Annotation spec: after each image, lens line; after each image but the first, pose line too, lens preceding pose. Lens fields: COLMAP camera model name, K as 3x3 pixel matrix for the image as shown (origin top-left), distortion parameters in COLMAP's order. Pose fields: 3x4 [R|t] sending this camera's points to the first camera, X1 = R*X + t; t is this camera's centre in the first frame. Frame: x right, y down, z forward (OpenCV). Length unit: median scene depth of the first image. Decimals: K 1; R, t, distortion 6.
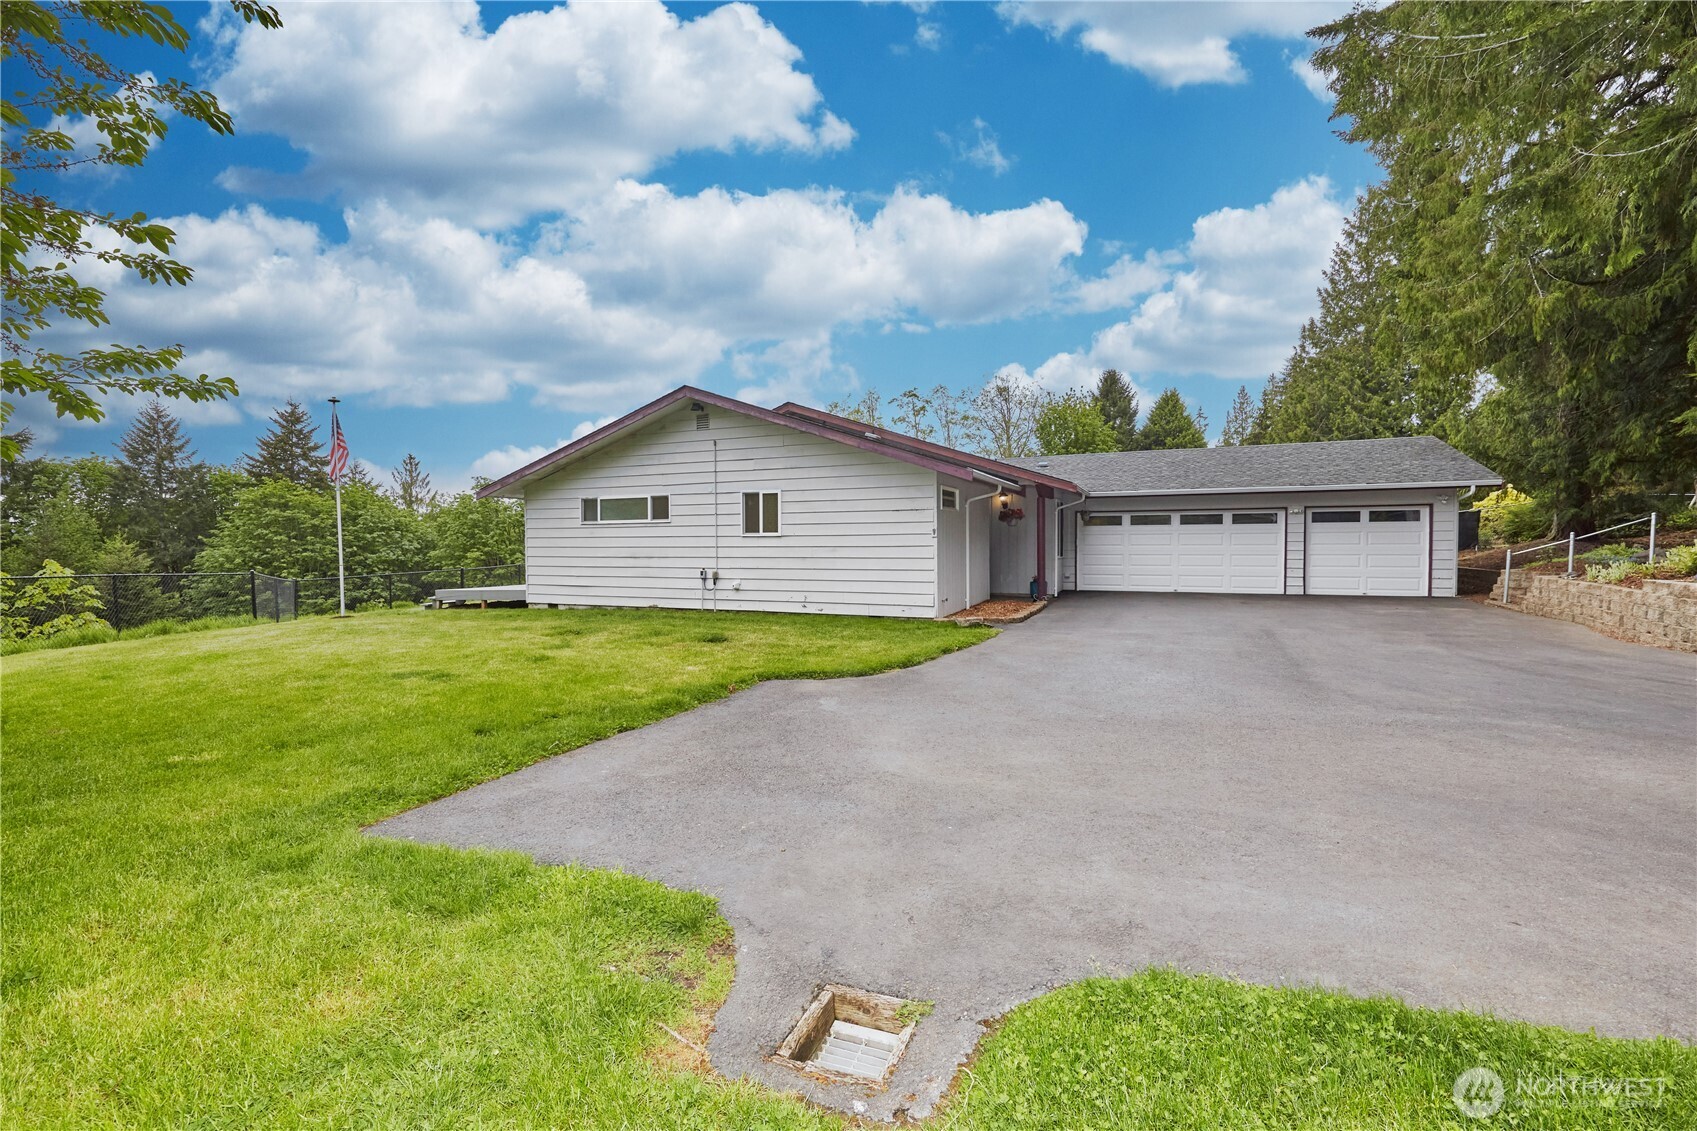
lens RADIAL K [[707.5, 0, 847.5], [0, 707.5, 562.7], [0, 0, 1]] dist [-0.000834, -0.000338]
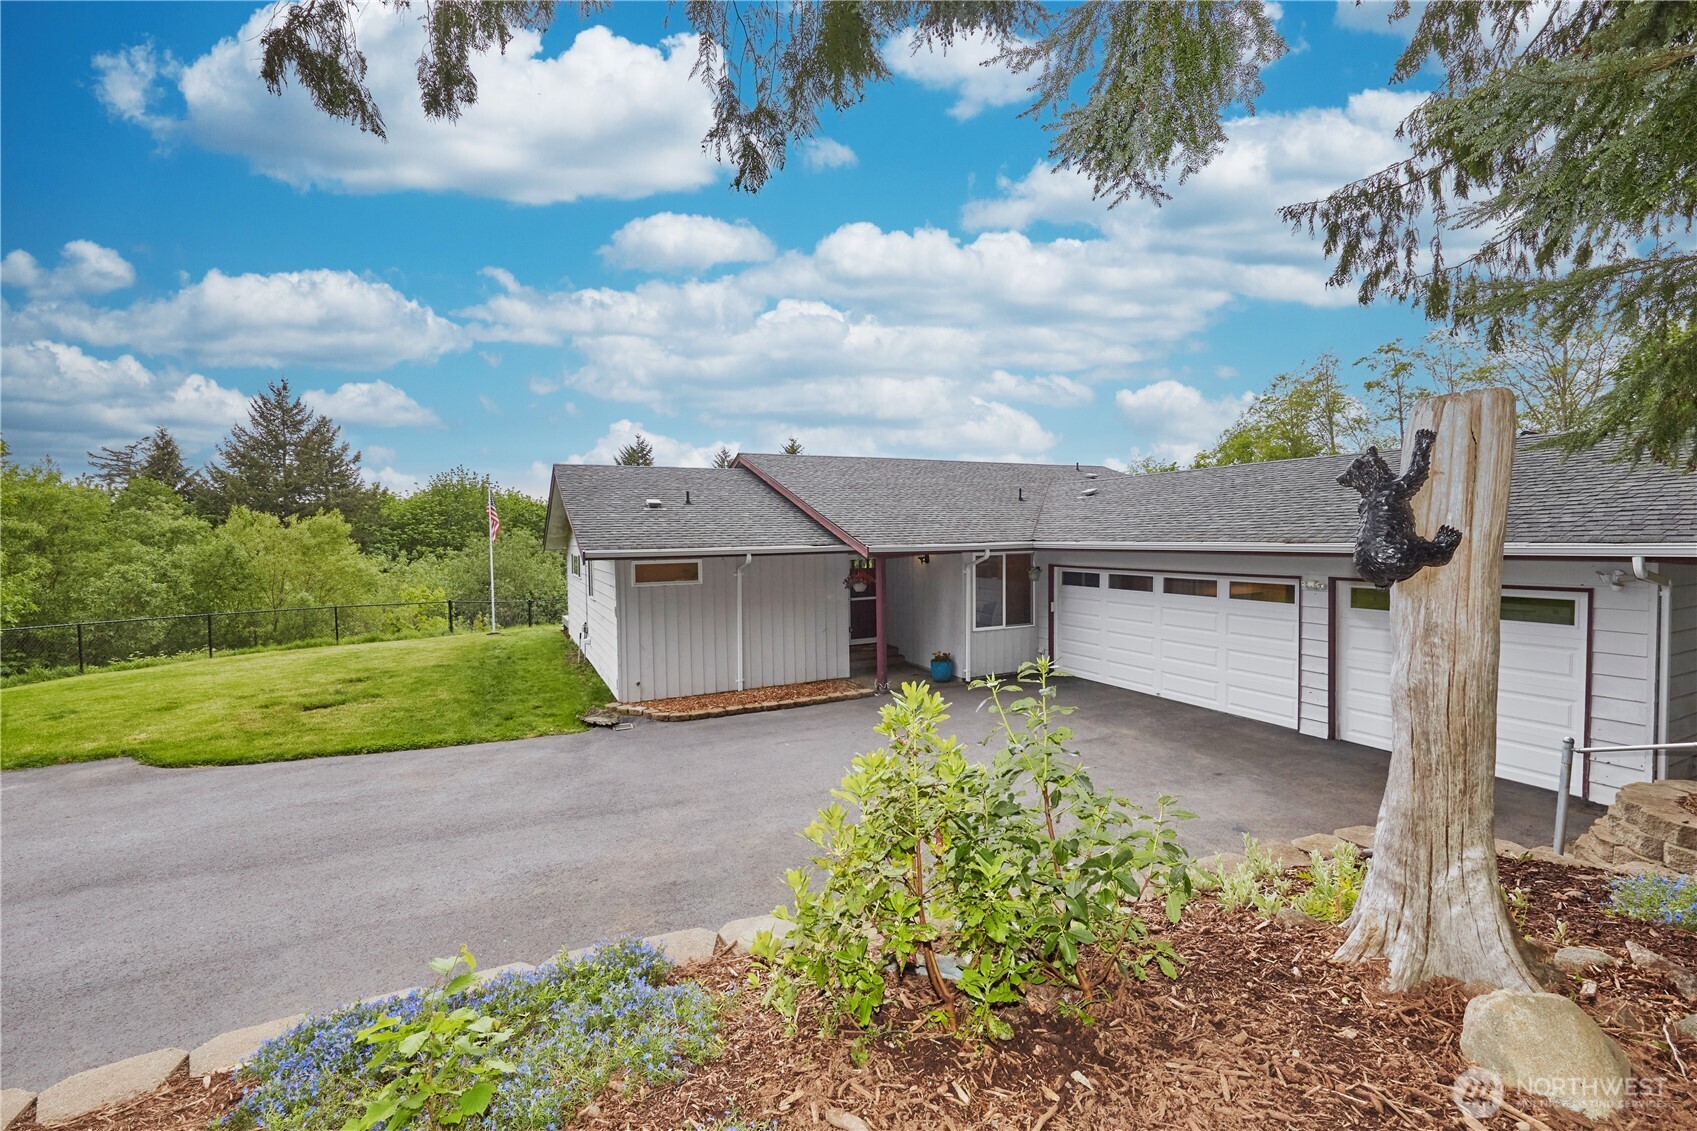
lens RADIAL K [[707.5, 0, 846.6], [0, 707.5, 561.4], [0, 0, 1]] dist [-0.000834, -0.000338]
pose [[0.749621, 0.019685, -0.661575, 0.733647], [-0.013149, 0.999803, 0.014850, -0.095413], [0.661737, -0.002433, 0.749732, 0.364507]]
